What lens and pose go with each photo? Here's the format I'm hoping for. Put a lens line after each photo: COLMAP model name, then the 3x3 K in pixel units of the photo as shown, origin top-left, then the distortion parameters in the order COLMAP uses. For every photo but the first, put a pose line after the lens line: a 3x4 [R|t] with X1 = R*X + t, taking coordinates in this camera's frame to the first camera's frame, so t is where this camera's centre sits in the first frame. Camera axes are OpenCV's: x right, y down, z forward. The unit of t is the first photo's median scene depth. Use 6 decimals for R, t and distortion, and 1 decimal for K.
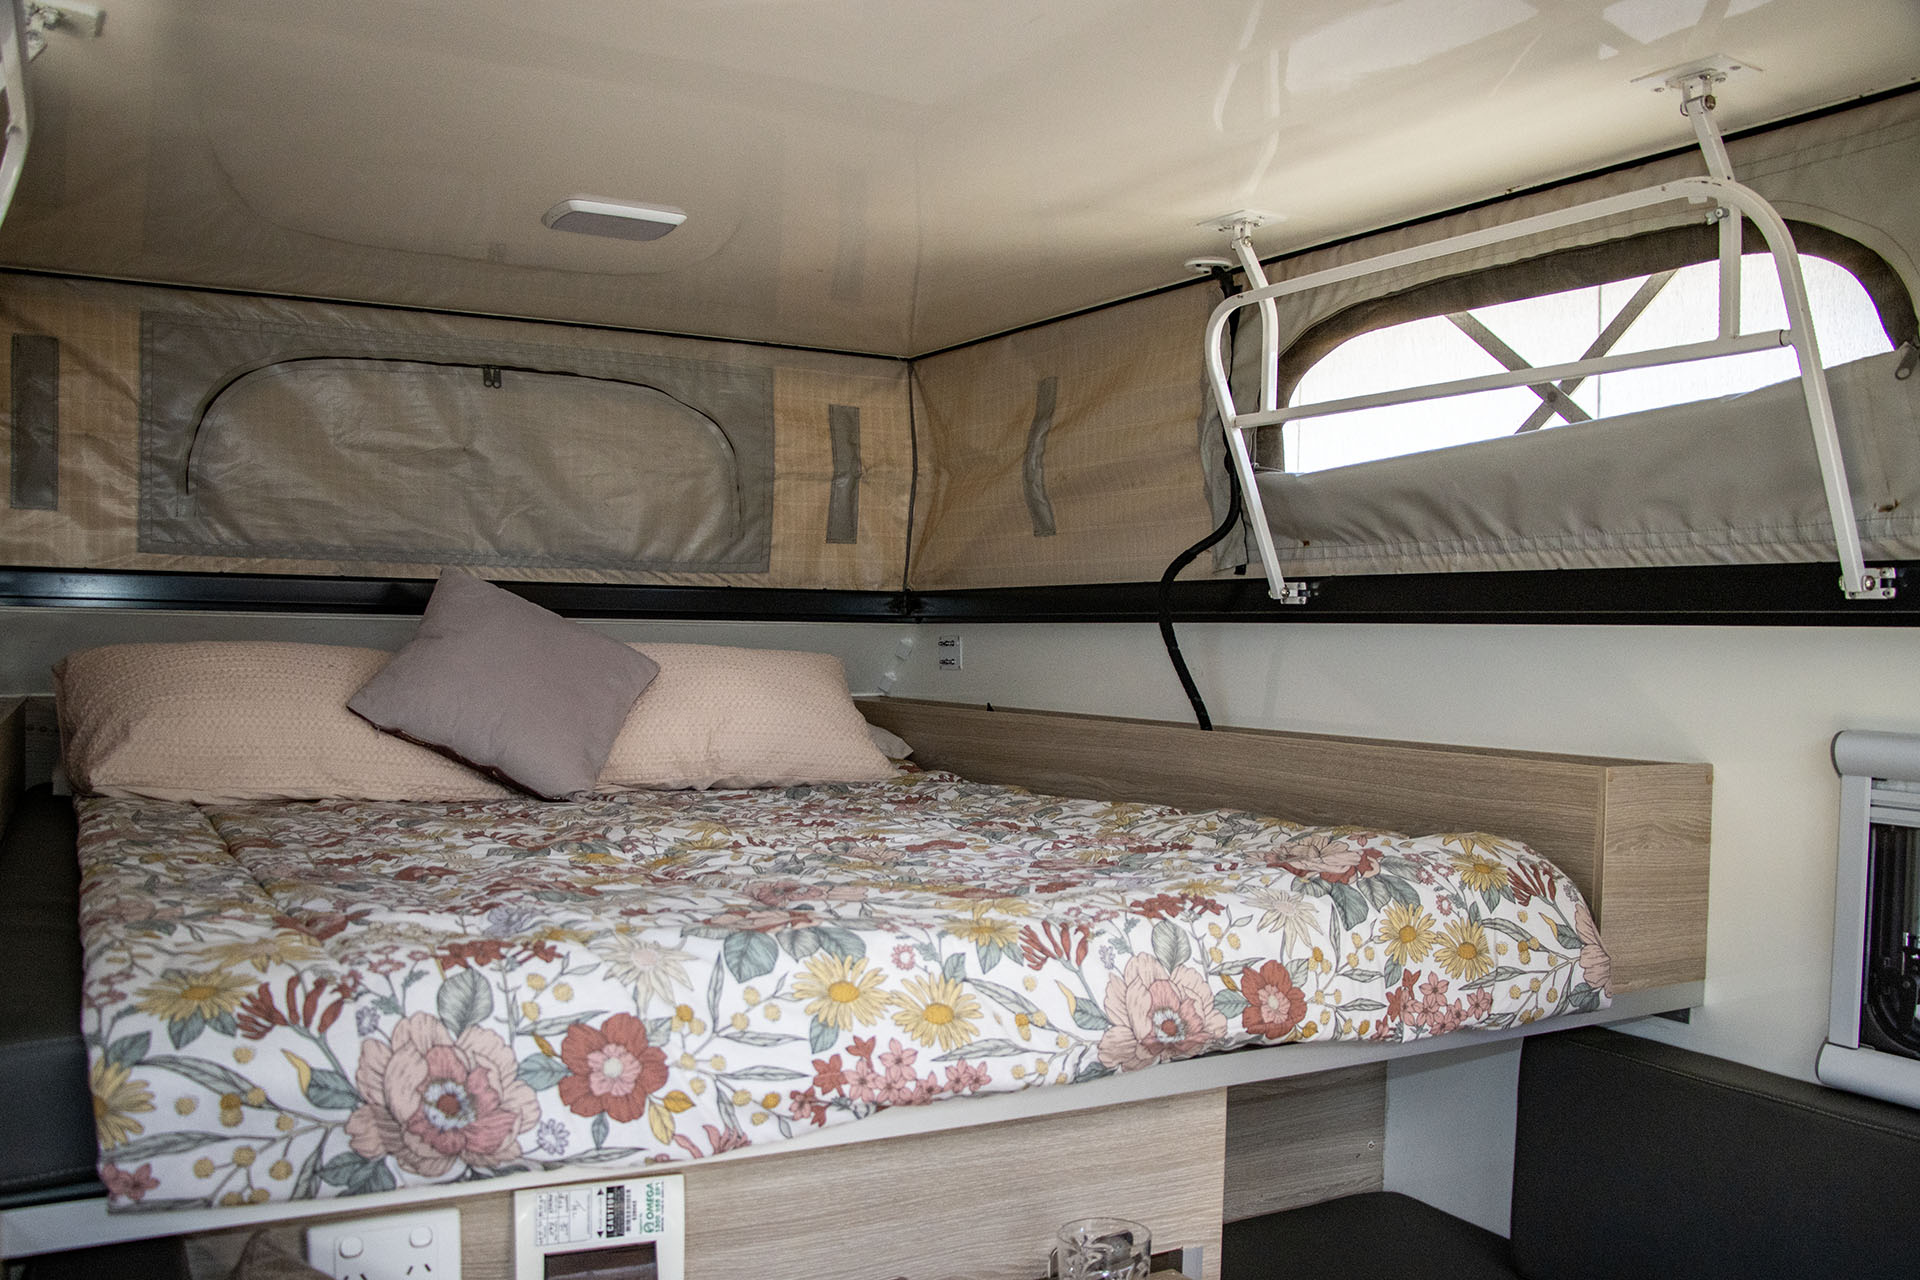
lens RADIAL K [[1625.4, 0, 955.6], [0, 1625.4, 708.1], [0, 0, 1]] dist [-0.178041, 0.148824]
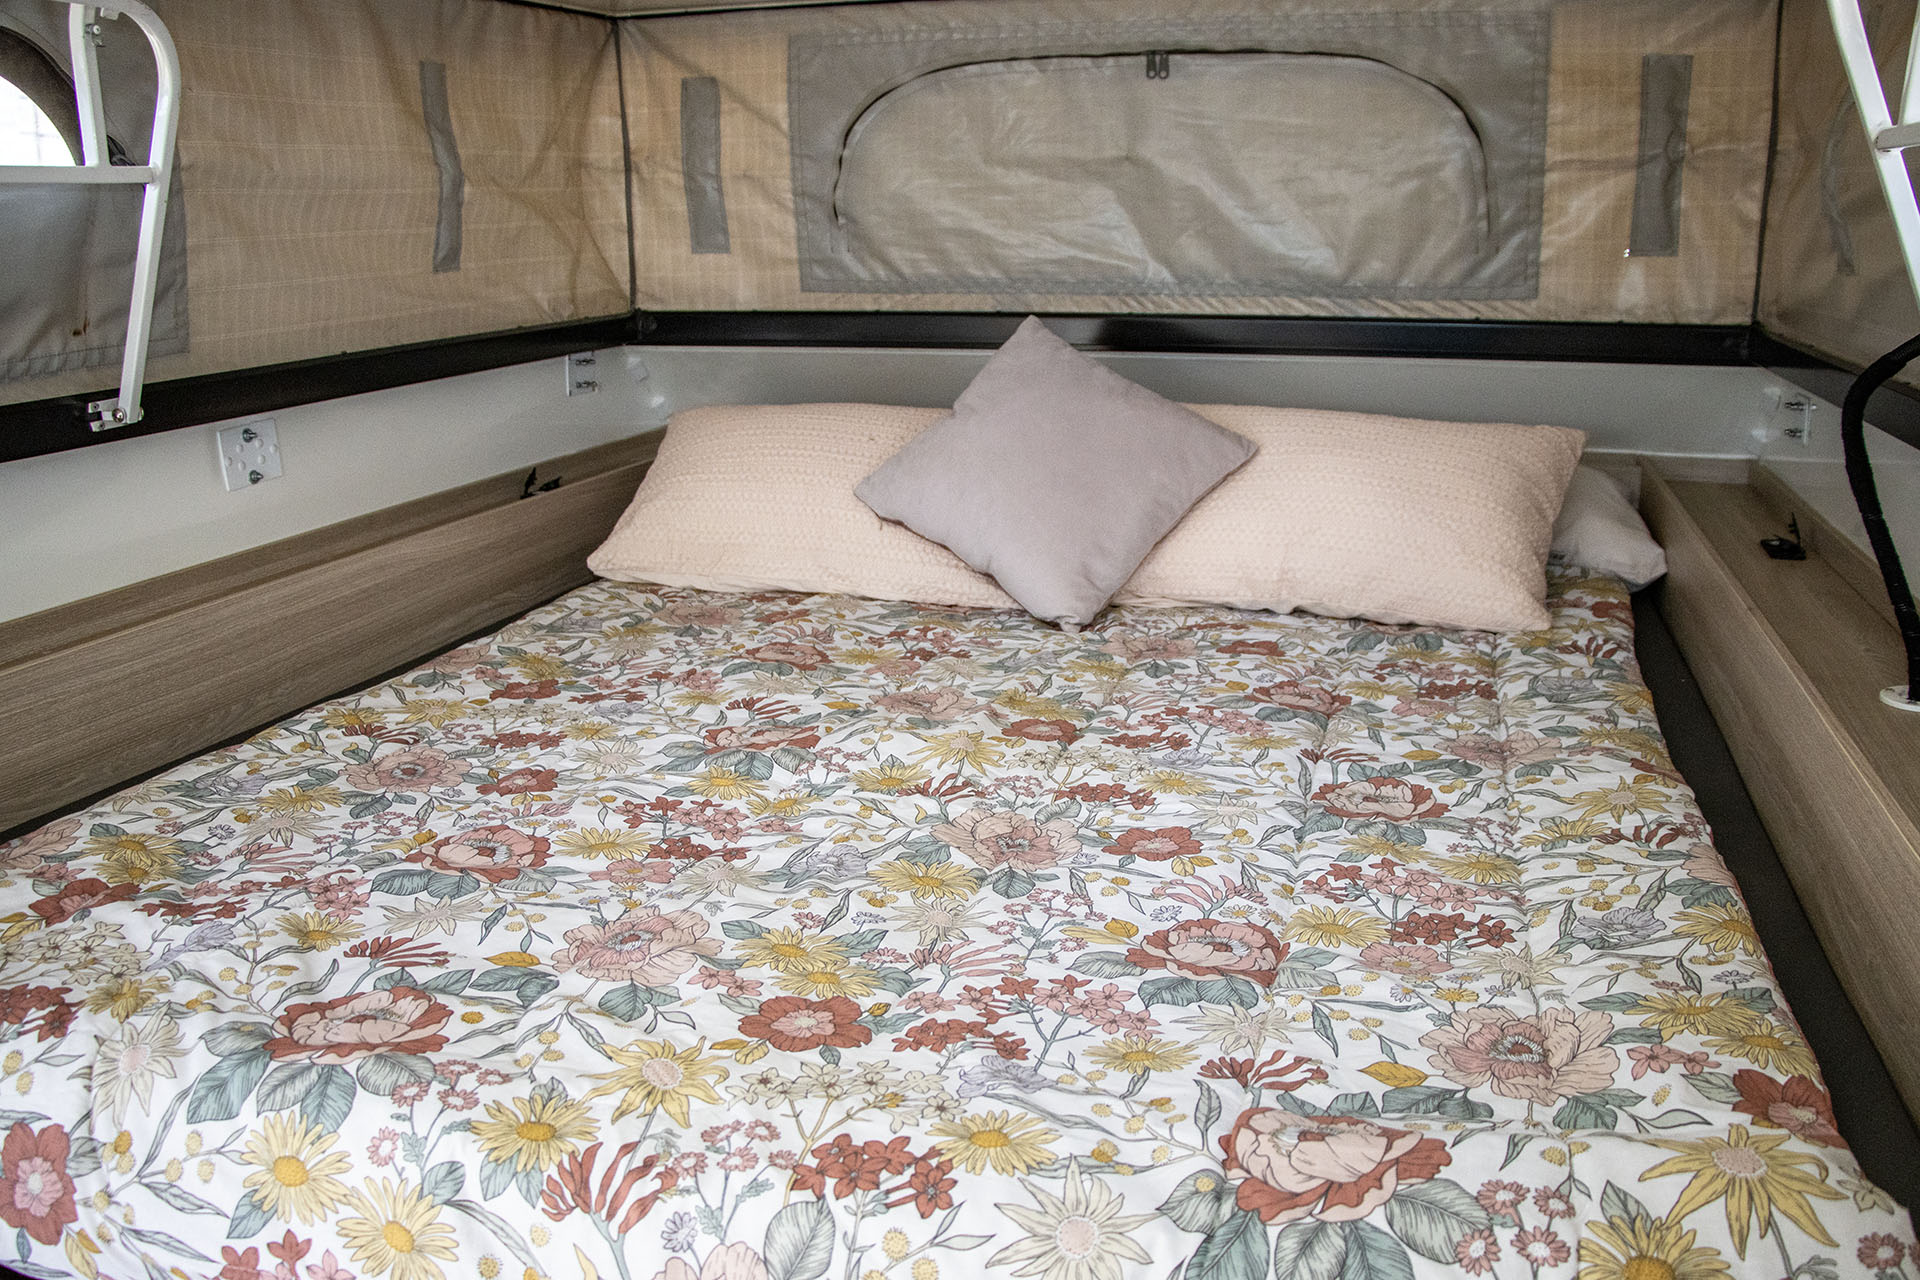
lens RADIAL K [[1625.4, 0, 955.6], [0, 1625.4, 708.1], [0, 0, 1]] dist [-0.178041, 0.148824]
pose [[0.695661, 0.185875, -0.693906, 0.490720], [-0.003358, 0.966776, 0.255602, -0.179410], [0.718362, -0.175483, 0.673173, 0.596903]]
